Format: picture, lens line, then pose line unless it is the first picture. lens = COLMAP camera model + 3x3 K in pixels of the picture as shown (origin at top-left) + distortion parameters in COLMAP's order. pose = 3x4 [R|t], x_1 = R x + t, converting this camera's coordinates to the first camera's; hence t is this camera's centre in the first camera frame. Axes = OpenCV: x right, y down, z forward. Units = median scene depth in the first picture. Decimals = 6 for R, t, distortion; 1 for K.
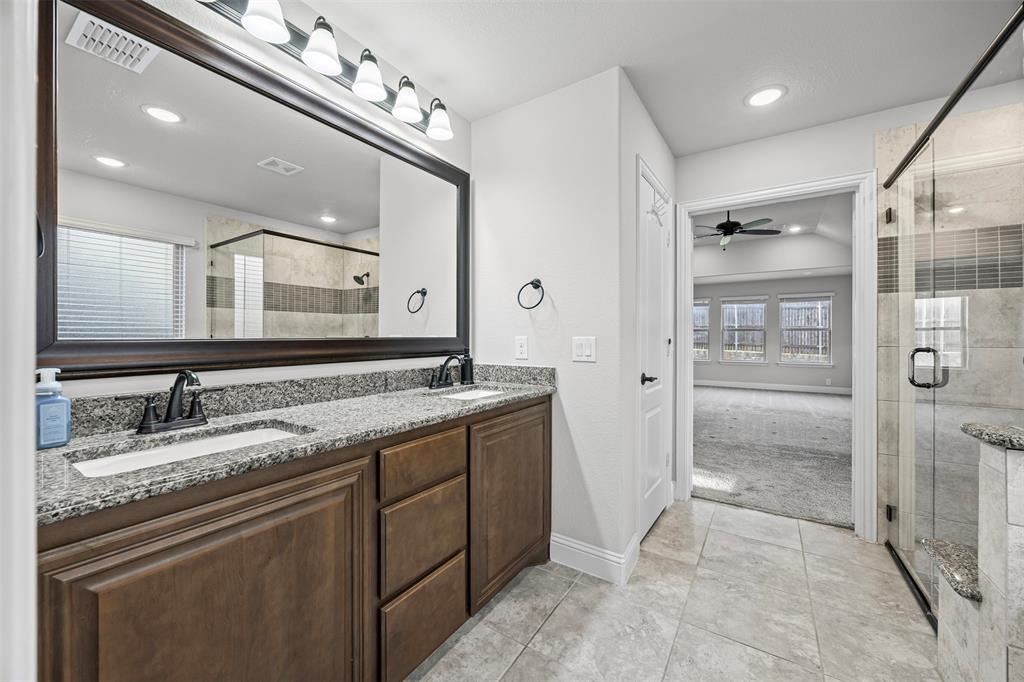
lens RADIAL K [[395.0, 0, 512.5], [0, 395.0, 340.6], [0, 0, 1]] dist [-0.001973, -0.001029]
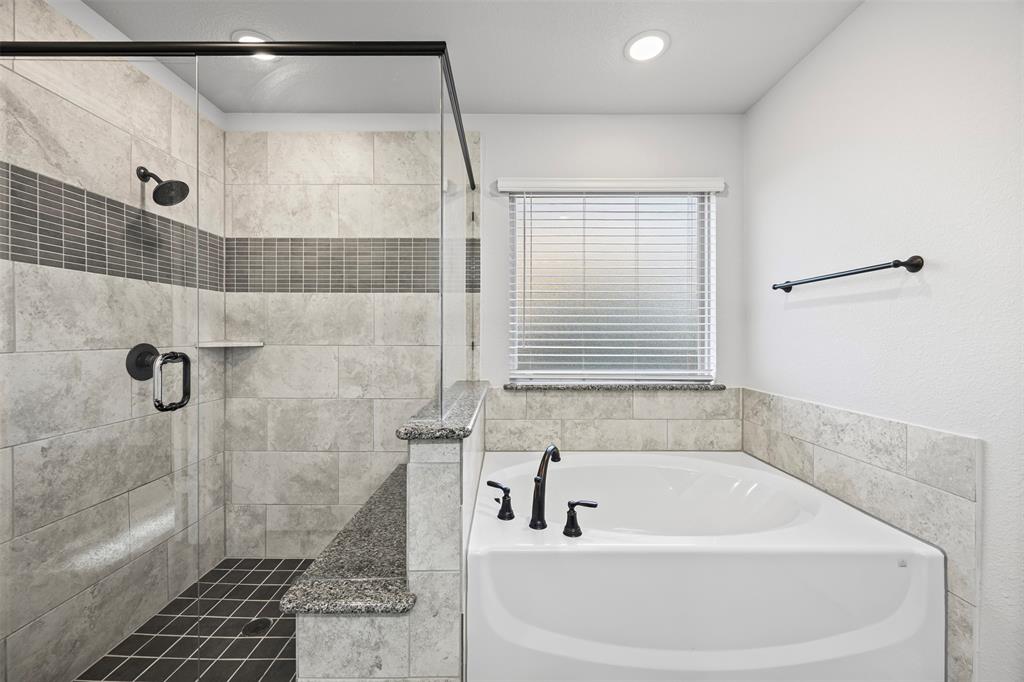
lens RADIAL K [[395.0, 0, 511.2], [0, 395.0, 335.6], [0, 0, 1]] dist [-0.001973, -0.001029]
pose [[-0.543203, -0.005130, 0.839586, 0.119694], [0.003068, 0.999963, 0.008095, -0.013772], [-0.839596, 0.006974, -0.543167, 0.743863]]
